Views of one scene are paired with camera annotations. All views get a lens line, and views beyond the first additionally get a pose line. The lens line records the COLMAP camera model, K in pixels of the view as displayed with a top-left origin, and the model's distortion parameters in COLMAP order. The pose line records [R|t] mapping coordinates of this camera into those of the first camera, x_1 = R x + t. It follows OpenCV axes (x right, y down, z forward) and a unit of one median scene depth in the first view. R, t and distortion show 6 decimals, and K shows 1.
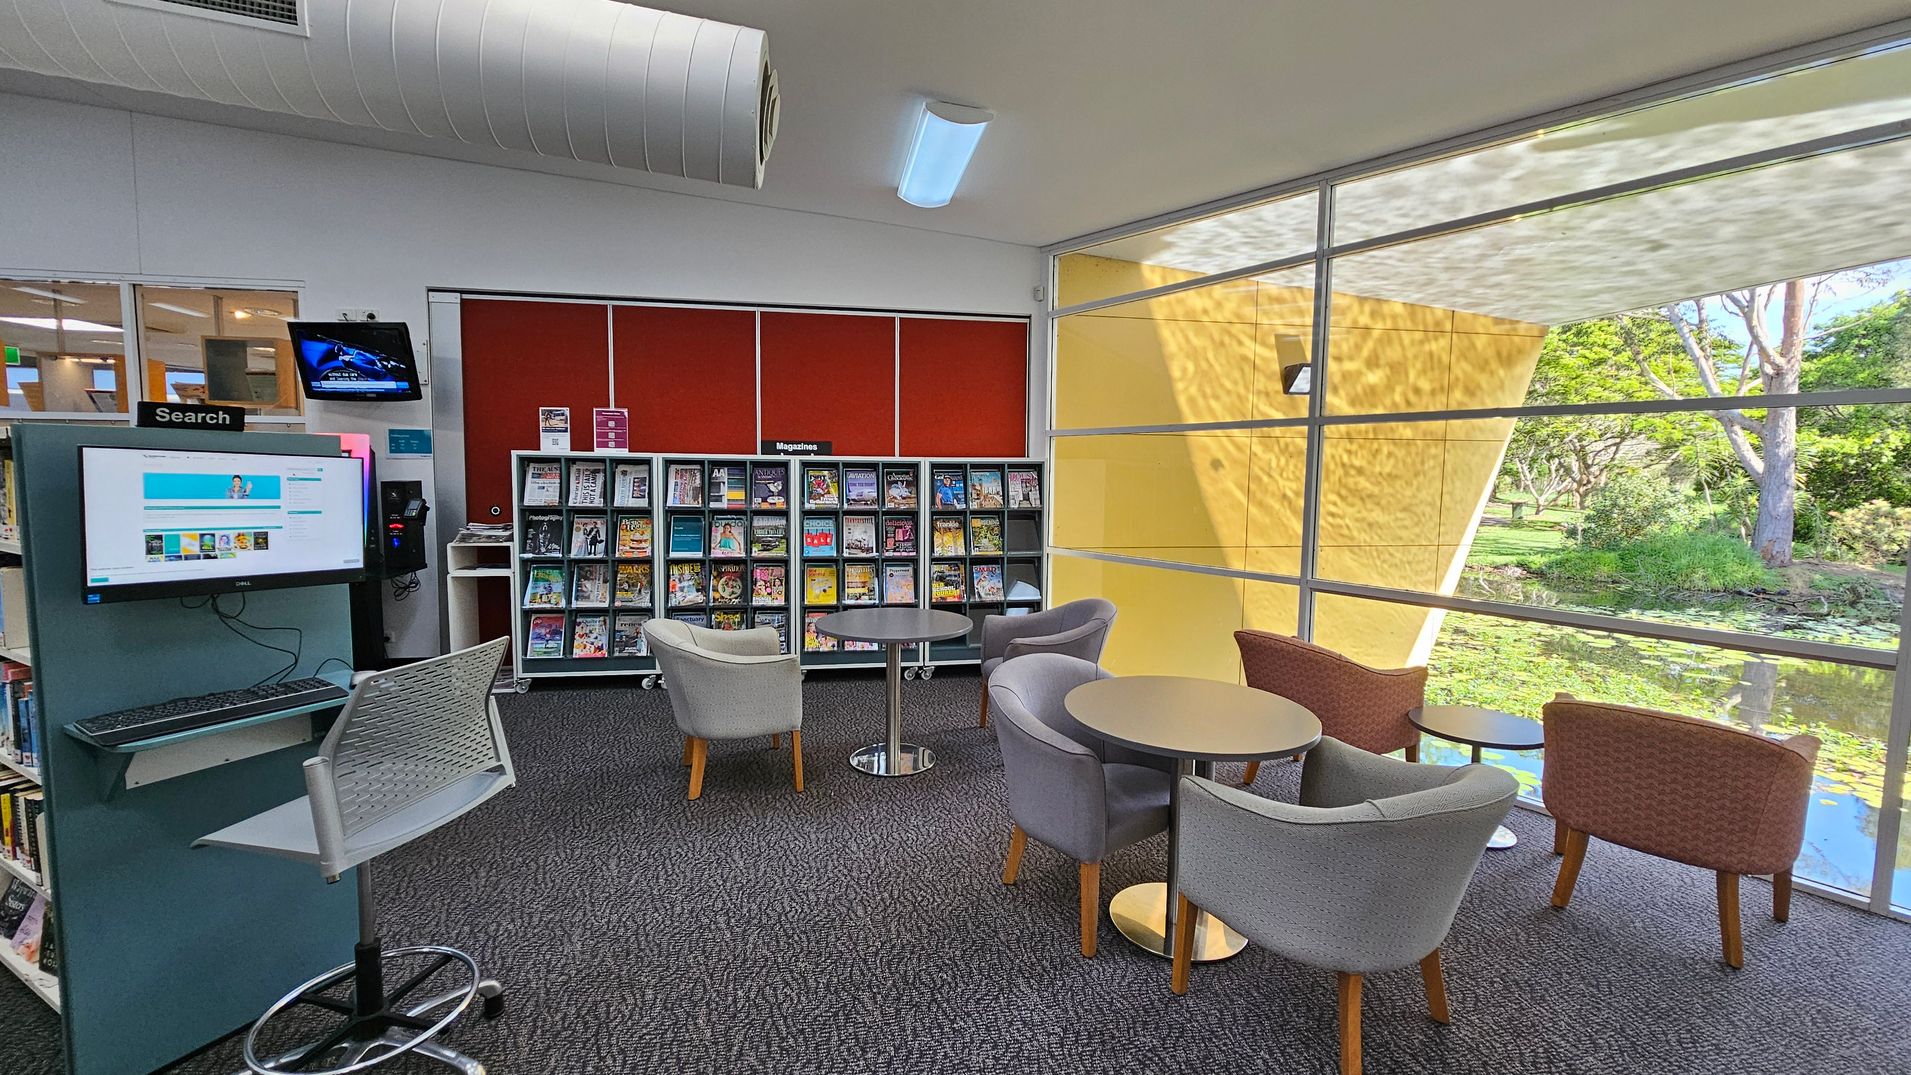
lens RADIAL K [[774.6, 0, 945.9], [0, 774.6, 533.9], [0, 0, 1]] dist [-0.004872, 0.000474]
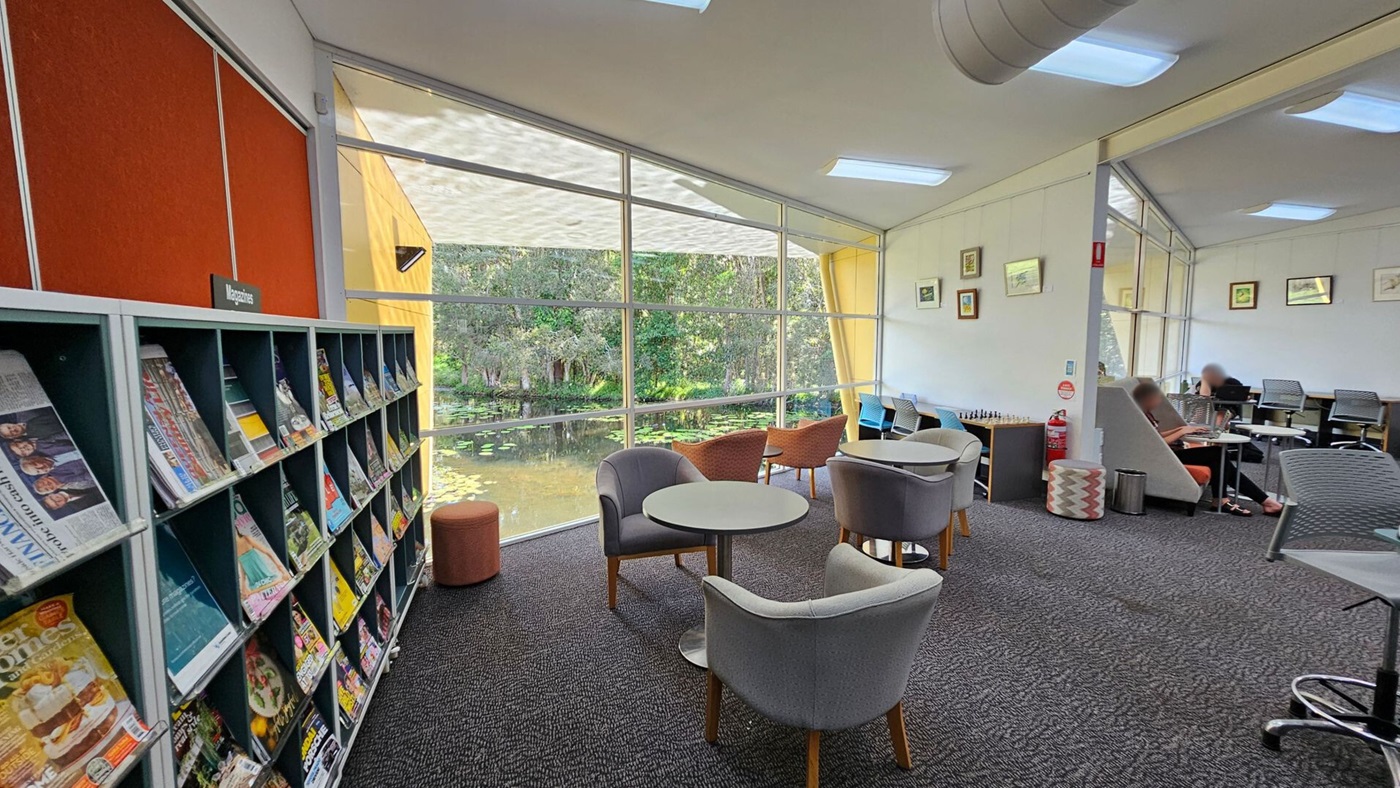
lens RADIAL K [[572.1, 0, 697.5], [0, 572.1, 387.3], [0, 0, 1]] dist [-0.001886, -0.000045]
pose [[-0.135730, -0.096595, 0.986026, -0.570485], [0.085374, 0.990393, 0.108775, -0.081270], [-0.987061, 0.098945, -0.126179, 0.853758]]
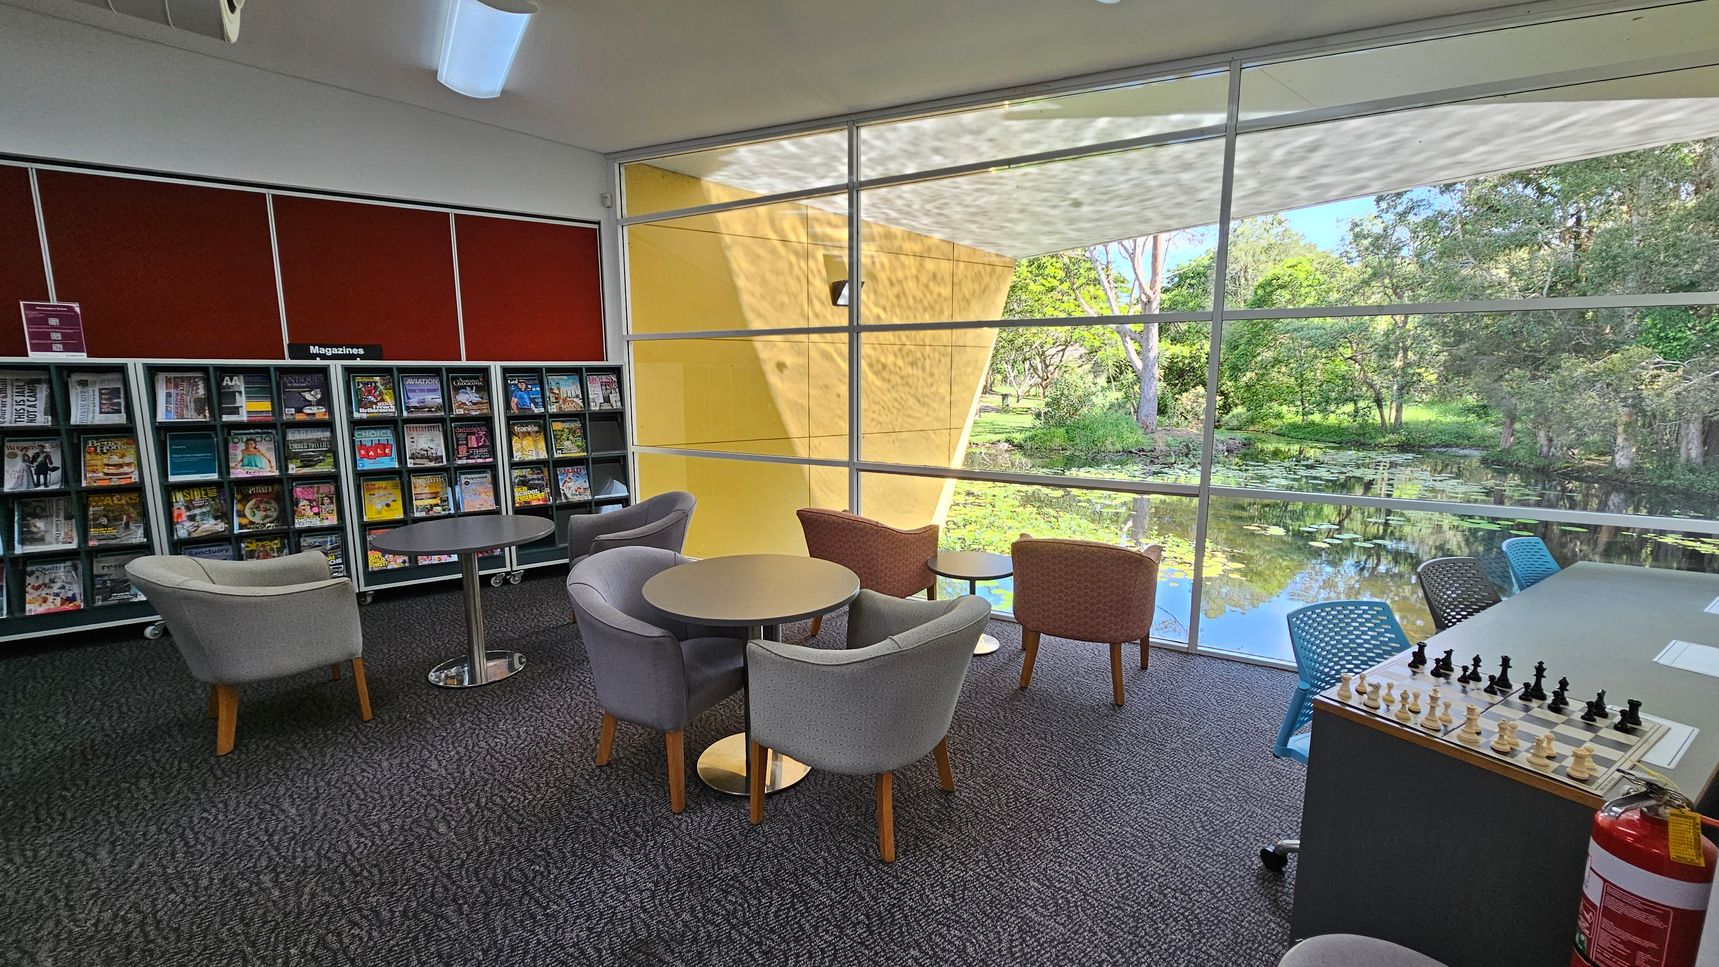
lens RADIAL K [[696.8, 0, 850.9], [0, 696.8, 480.3], [0, 0, 1]] dist [-0.004872, 0.000474]
pose [[0.913303, -0.072314, 0.400809, 0.021538], [0.043640, 0.995821, 0.080225, -0.000080], [-0.404935, -0.055779, 0.912642, 0.004831]]
